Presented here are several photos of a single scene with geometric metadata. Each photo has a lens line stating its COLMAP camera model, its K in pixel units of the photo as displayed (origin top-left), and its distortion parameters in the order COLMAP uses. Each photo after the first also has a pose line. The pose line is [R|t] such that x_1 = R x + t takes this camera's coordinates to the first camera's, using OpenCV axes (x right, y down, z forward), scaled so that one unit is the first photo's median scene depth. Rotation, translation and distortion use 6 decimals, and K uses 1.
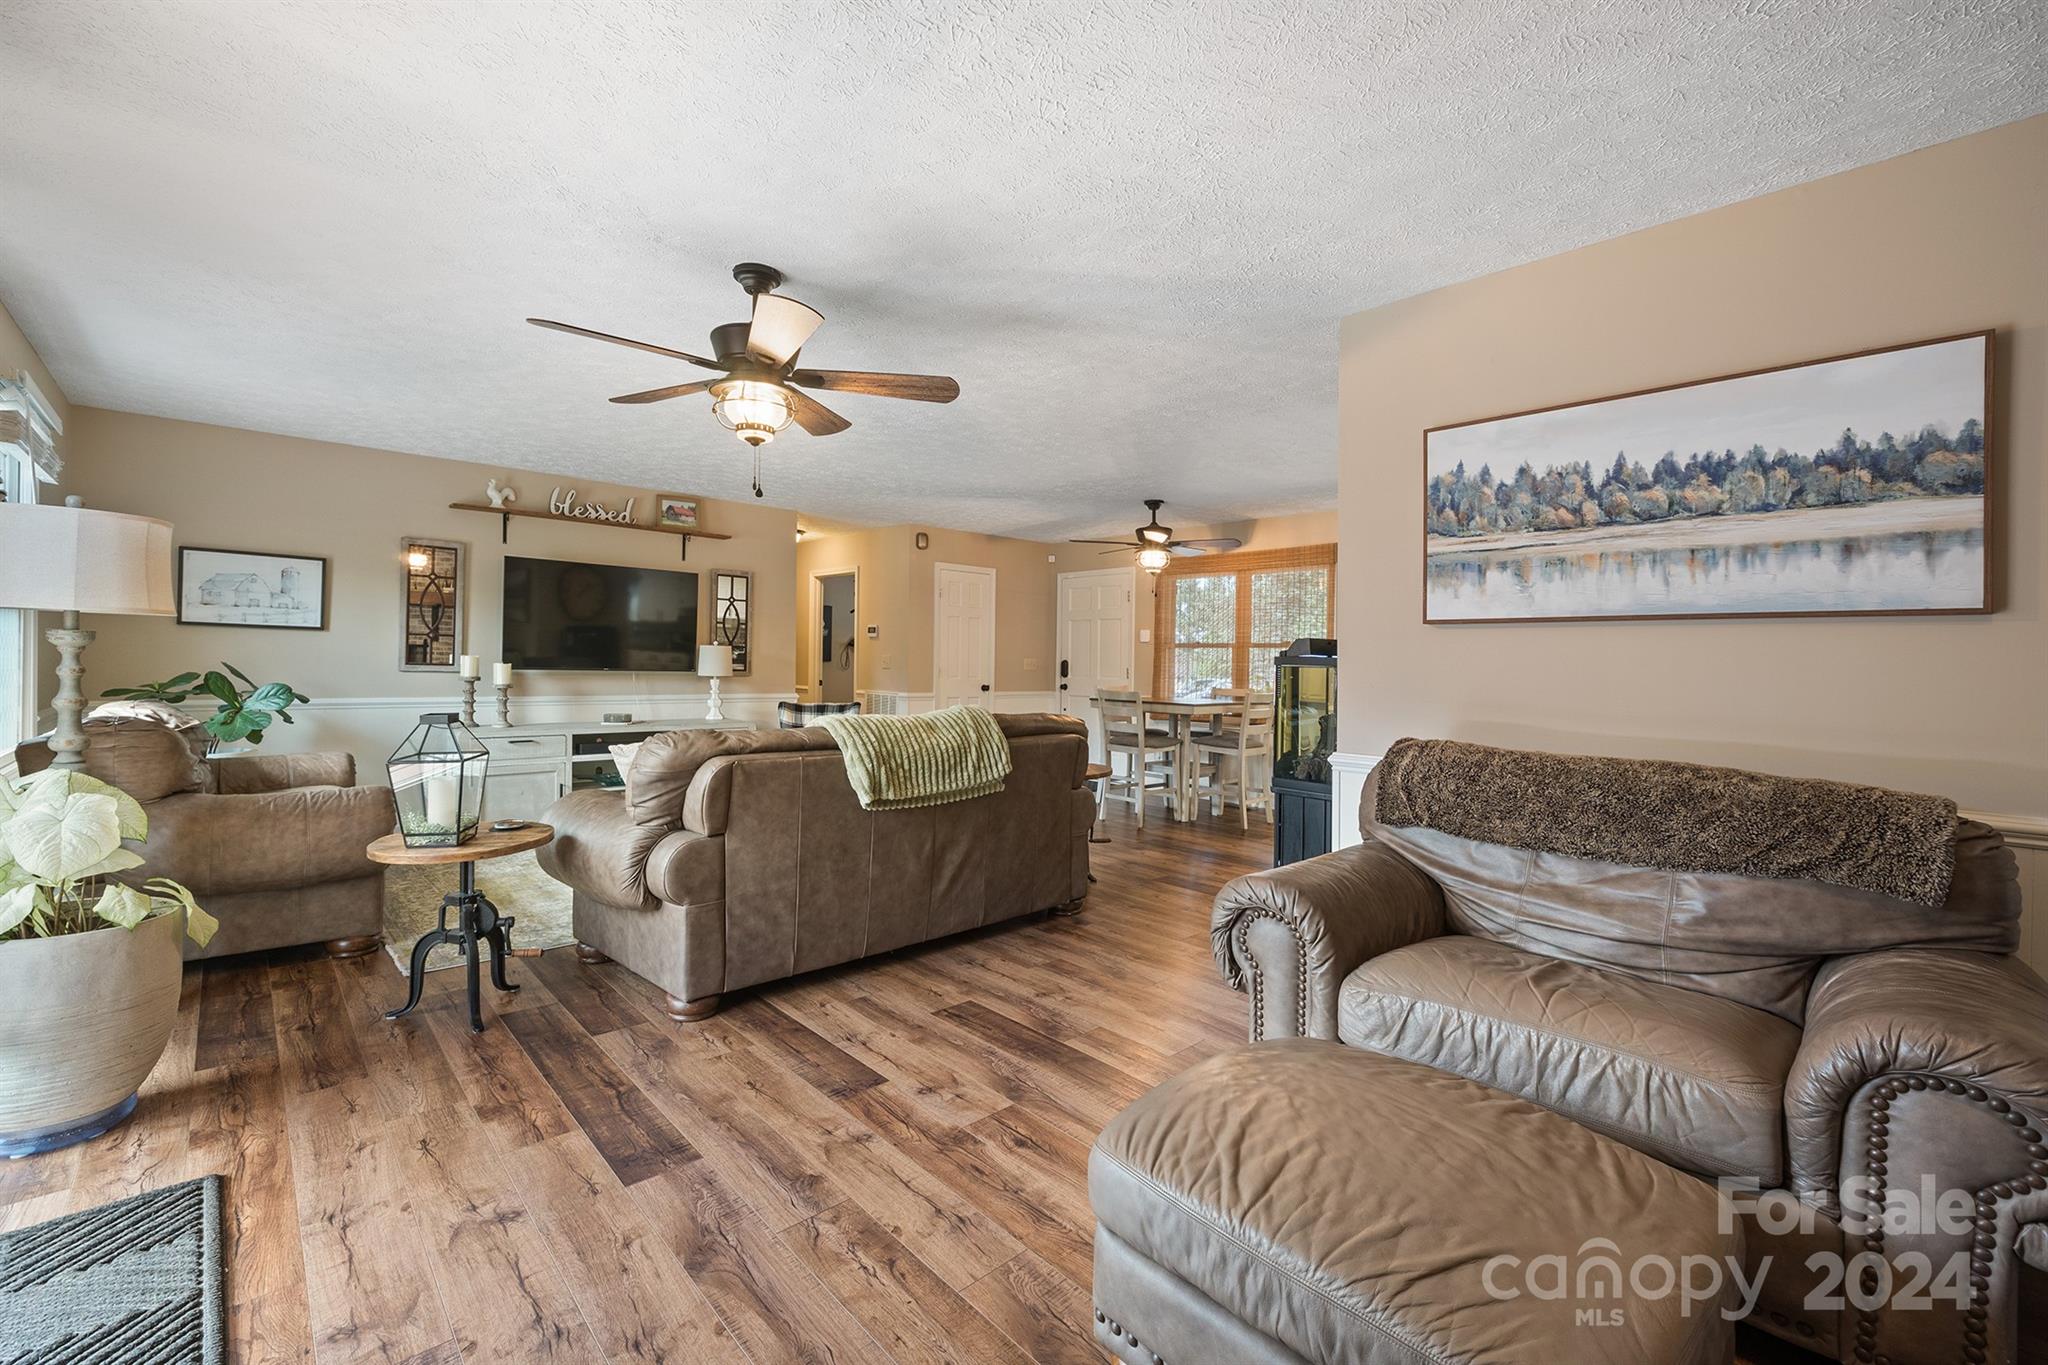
lens RADIAL K [[862.5, 0, 1020.5], [0, 862.5, 667.8], [0, 0, 1]] dist [-0.010158, 0.000789]
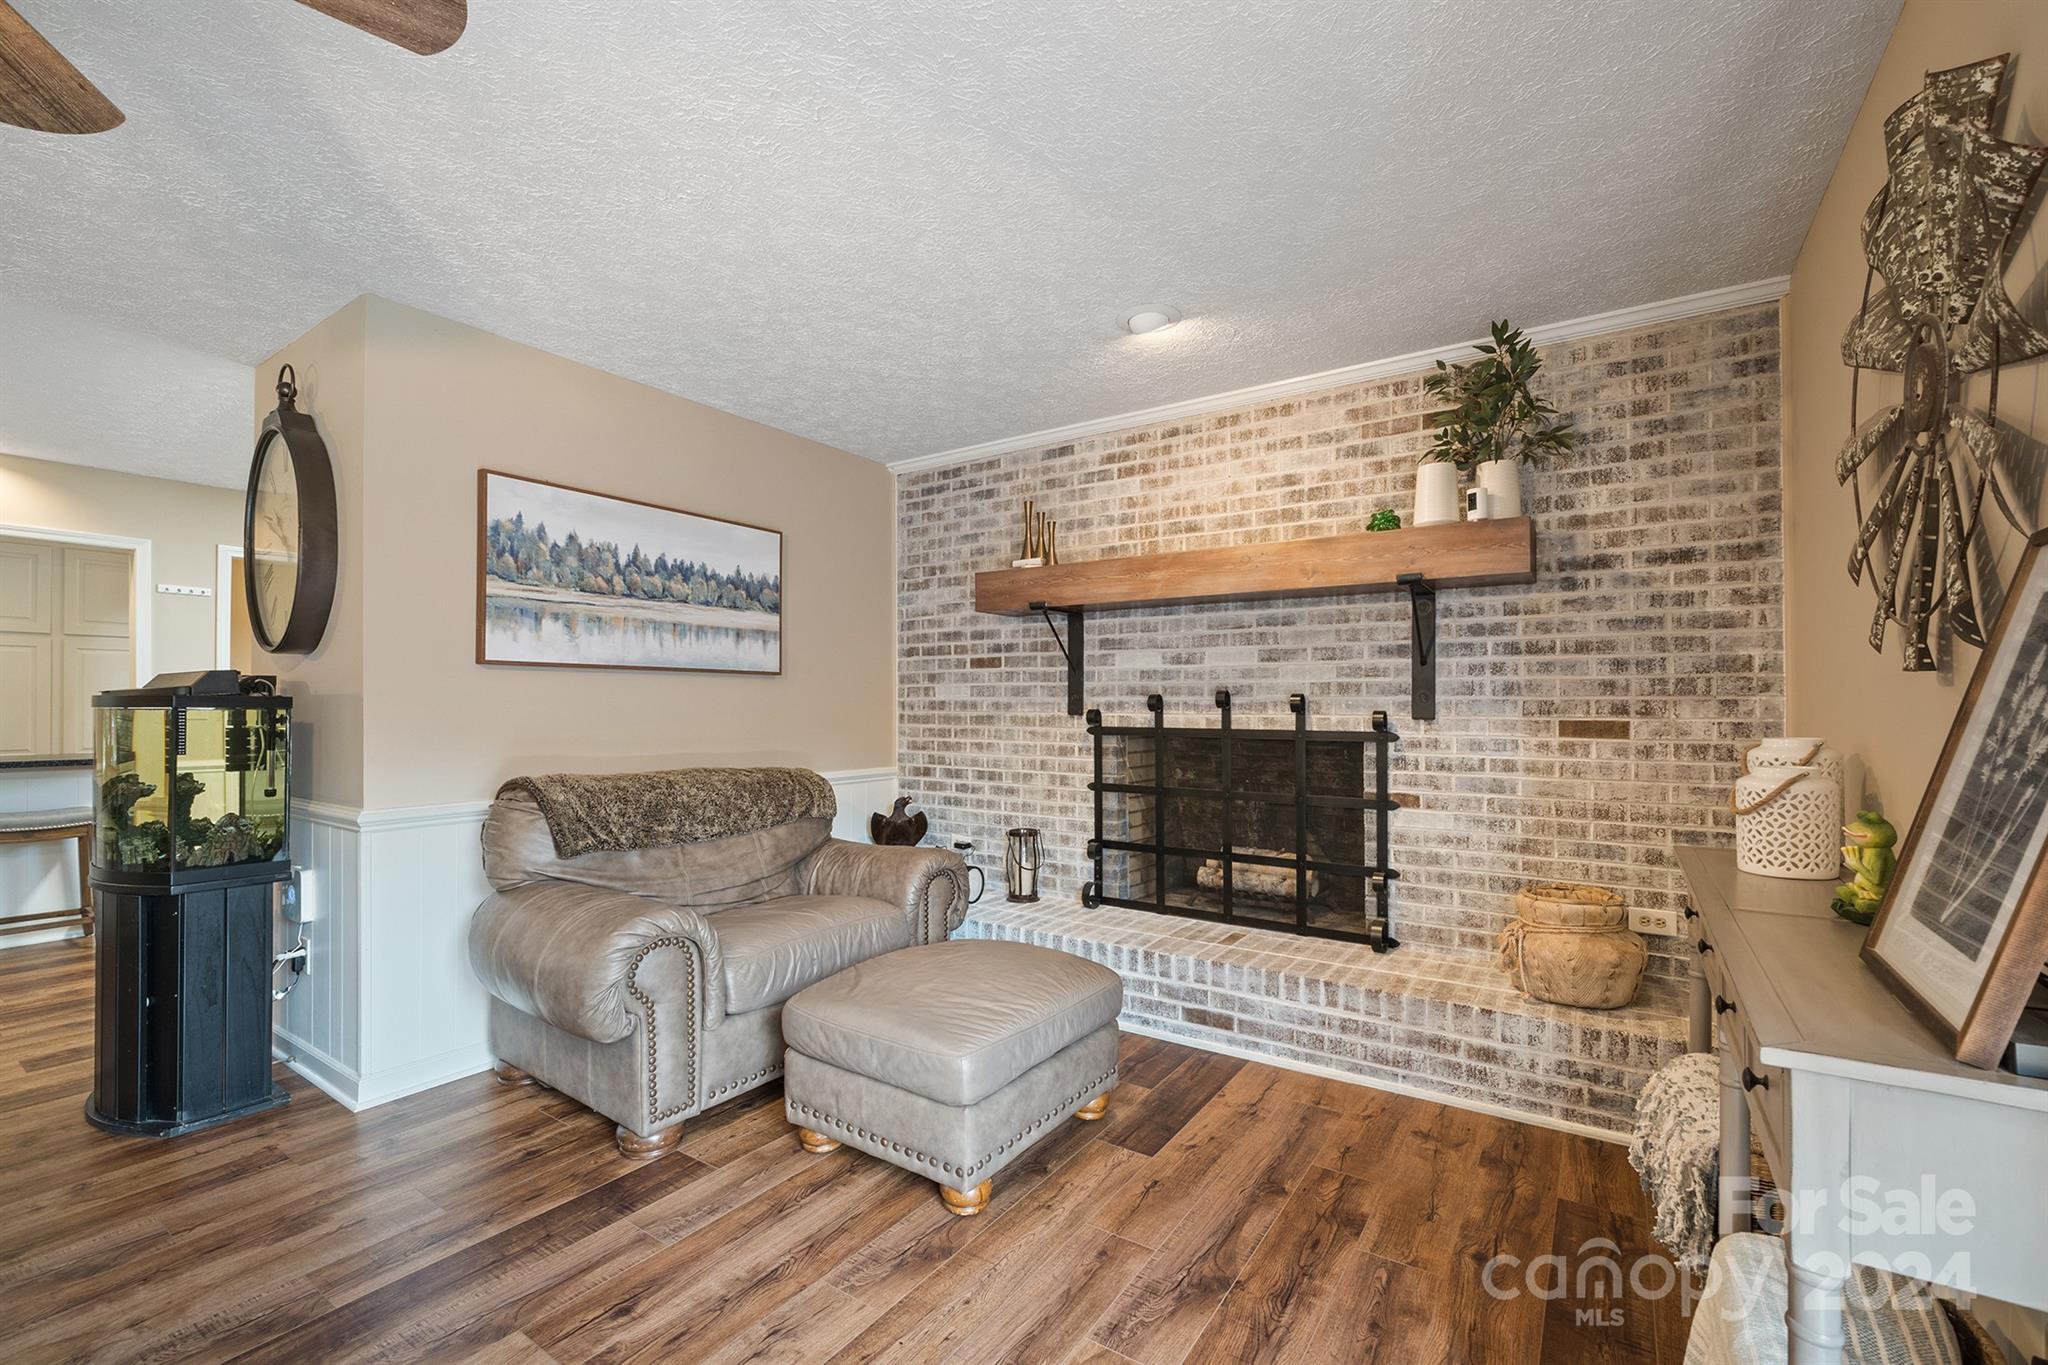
lens RADIAL K [[862.5, 0, 1020.9], [0, 862.5, 704.5], [0, 0, 1]] dist [-0.010158, 0.000789]
pose [[-0.225595, -0.017345, 0.974067, -0.373721], [0.000665, 0.999839, 0.017958, -0.012210], [-0.974221, 0.004699, -0.225547, 0.358405]]
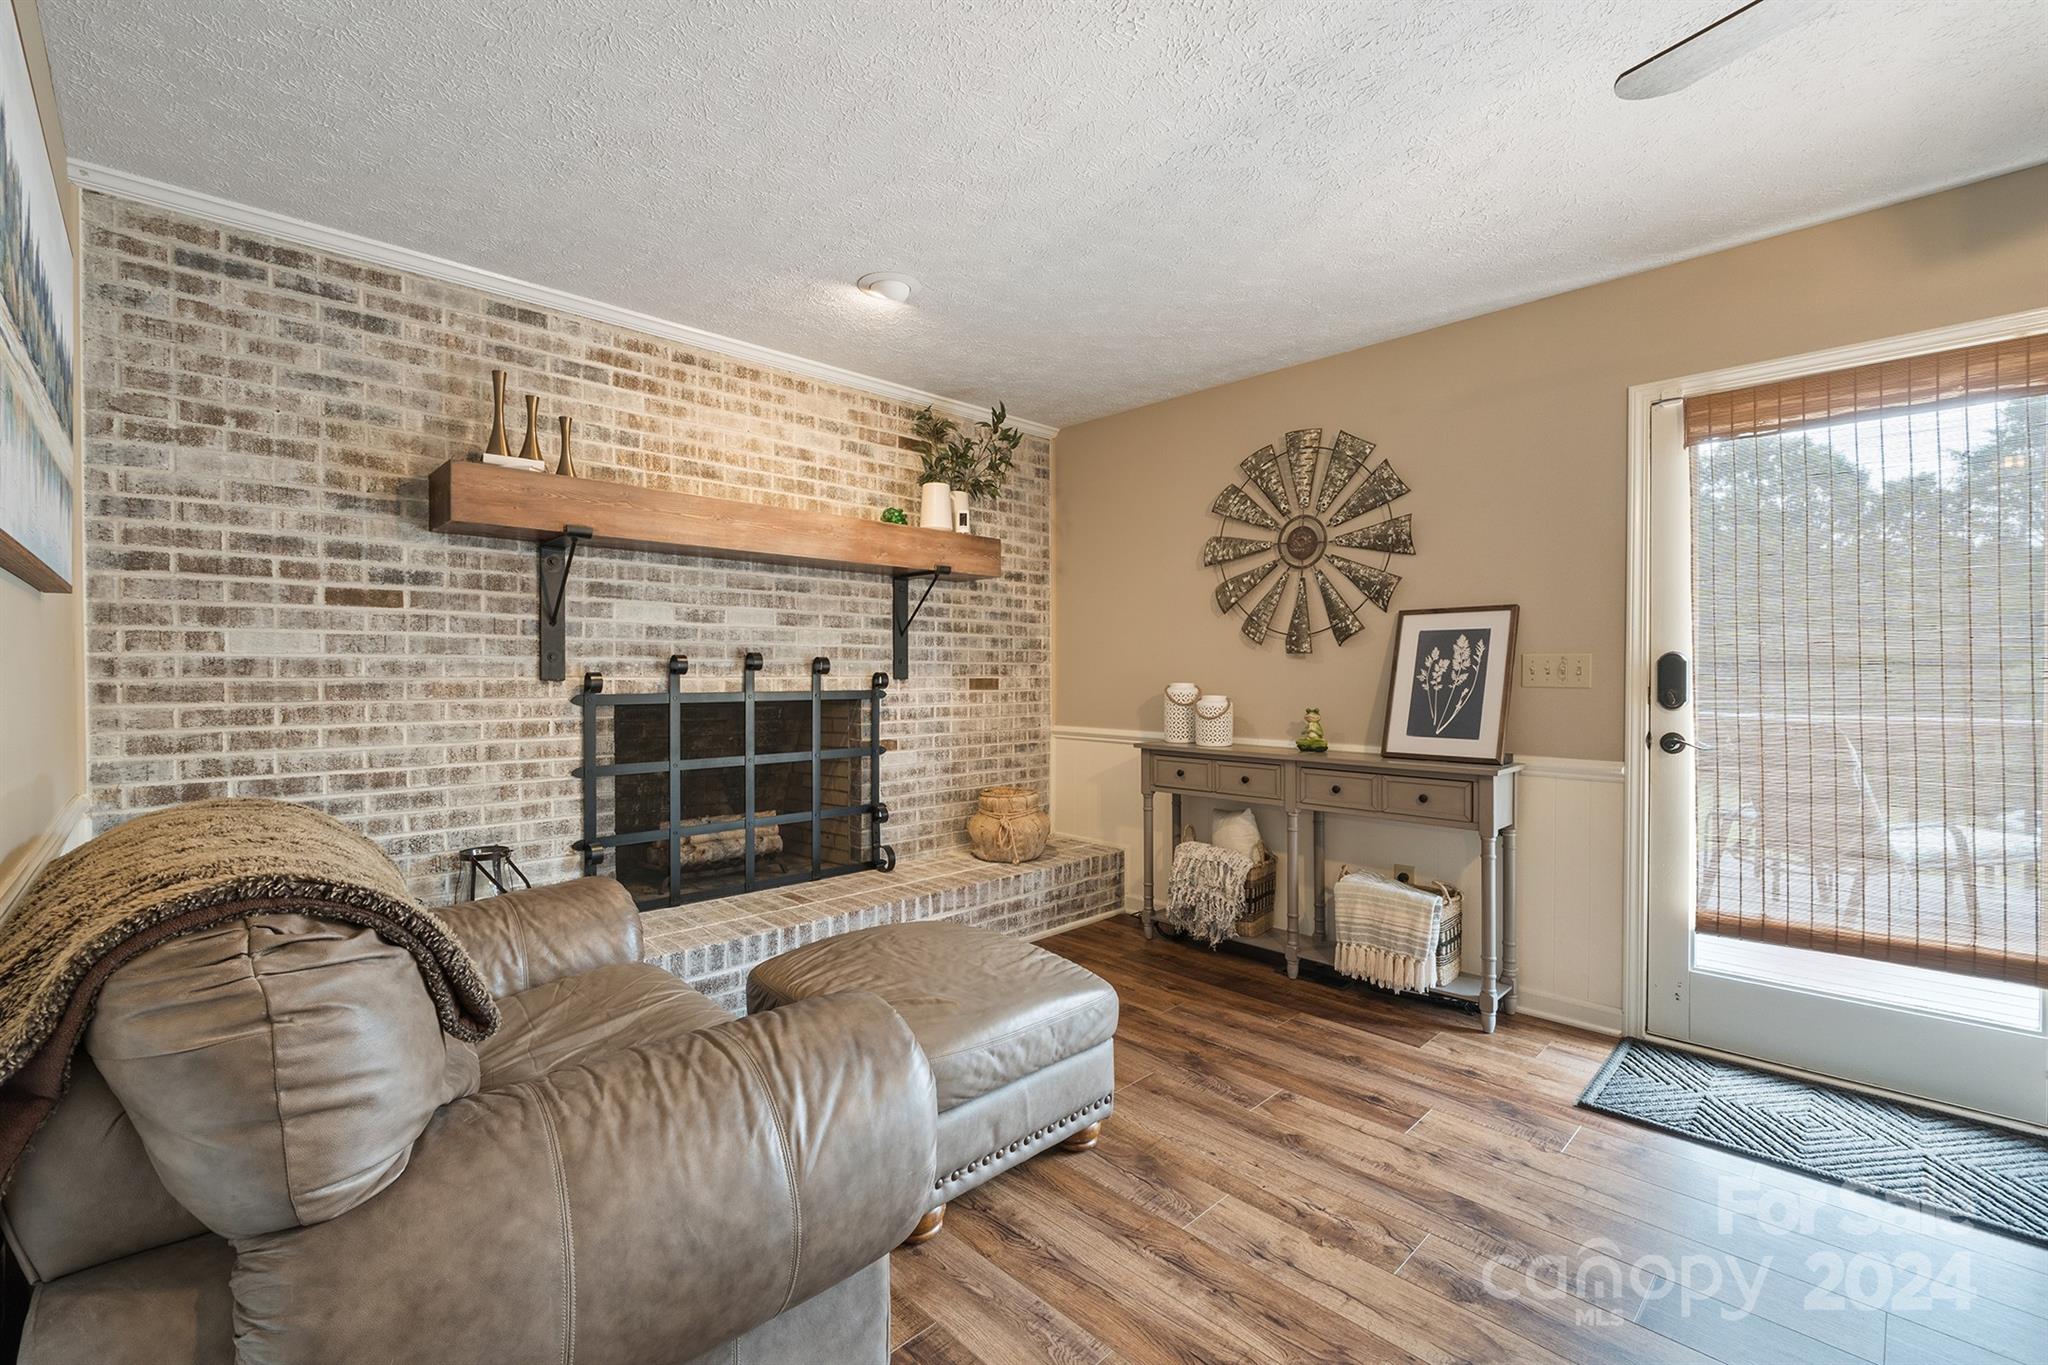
lens RADIAL K [[862.5, 0, 1013.2], [0, 862.5, 683.5], [0, 0, 1]] dist [-0.010158, 0.000789]
pose [[-0.999753, -0.015871, -0.015569, 0.086113], [-0.016156, 0.999701, 0.018380, -0.001976], [0.015273, 0.018627, -0.999710, 0.730486]]
